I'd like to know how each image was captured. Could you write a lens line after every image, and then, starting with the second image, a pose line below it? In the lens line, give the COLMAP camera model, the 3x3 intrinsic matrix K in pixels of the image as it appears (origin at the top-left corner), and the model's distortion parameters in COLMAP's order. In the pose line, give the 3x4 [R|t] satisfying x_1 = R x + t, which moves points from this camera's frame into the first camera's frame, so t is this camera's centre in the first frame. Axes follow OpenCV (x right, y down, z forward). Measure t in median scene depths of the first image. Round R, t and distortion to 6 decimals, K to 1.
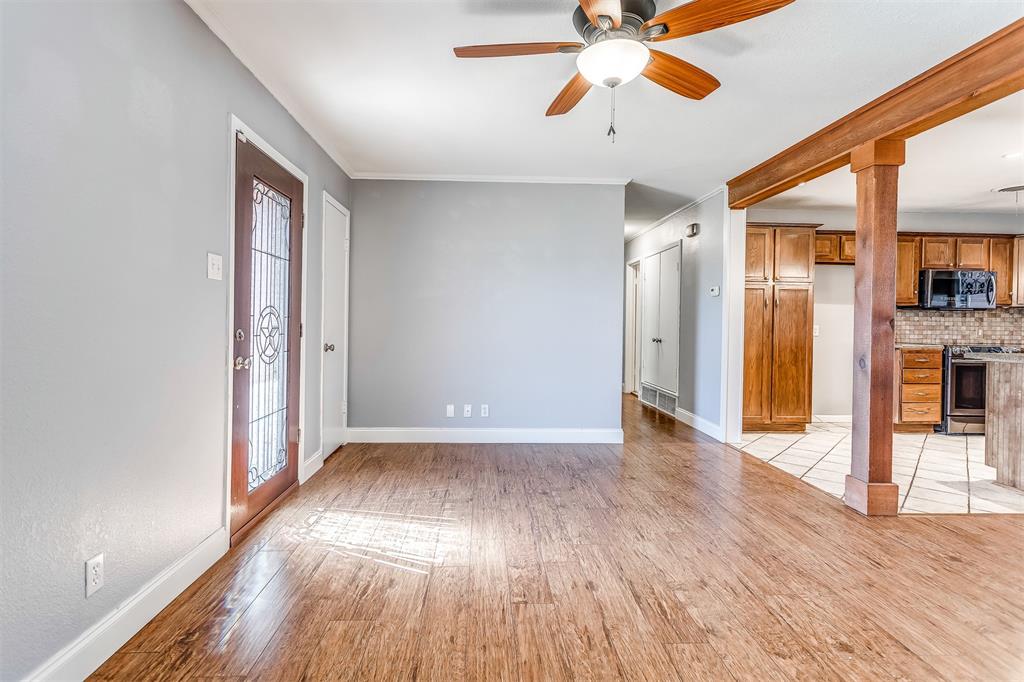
lens RADIAL K [[503.7, 0, 498.6], [0, 503.7, 325.5], [0, 0, 1]] dist [-0.000197, 0.000365]
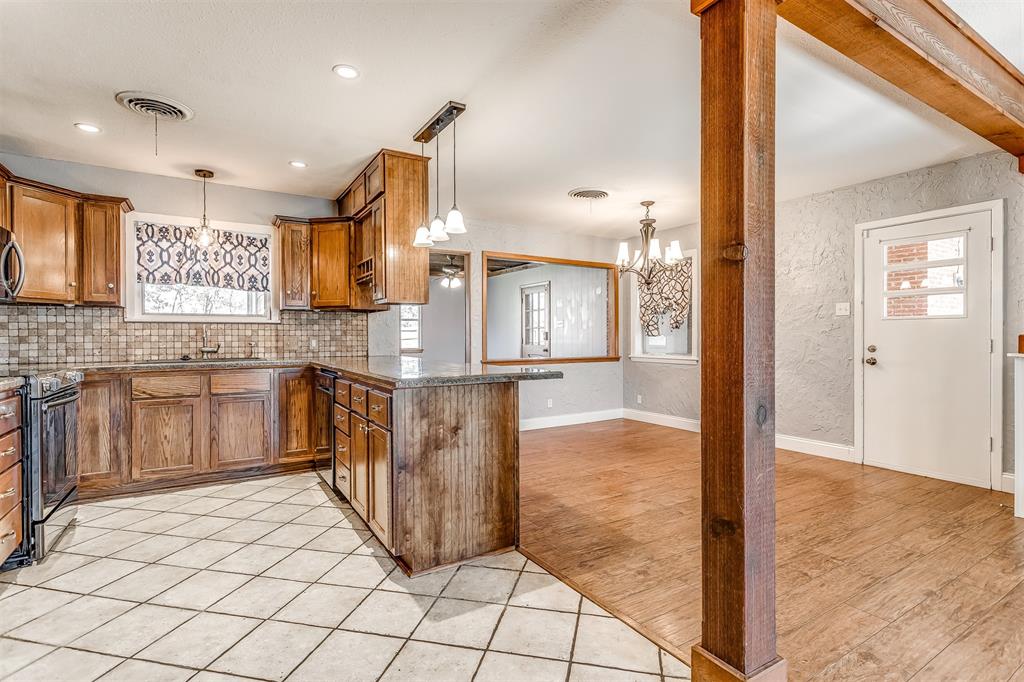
lens RADIAL K [[488.9, 0, 512.0], [0, 488.9, 341.0], [0, 0, 1]] dist [-0.002119, 0.005408]
pose [[-0.502808, -0.019470, 0.864179, 0.458697], [0.003693, 0.999689, 0.024672, -0.005025], [-0.864390, 0.015597, -0.502580, 1.447844]]
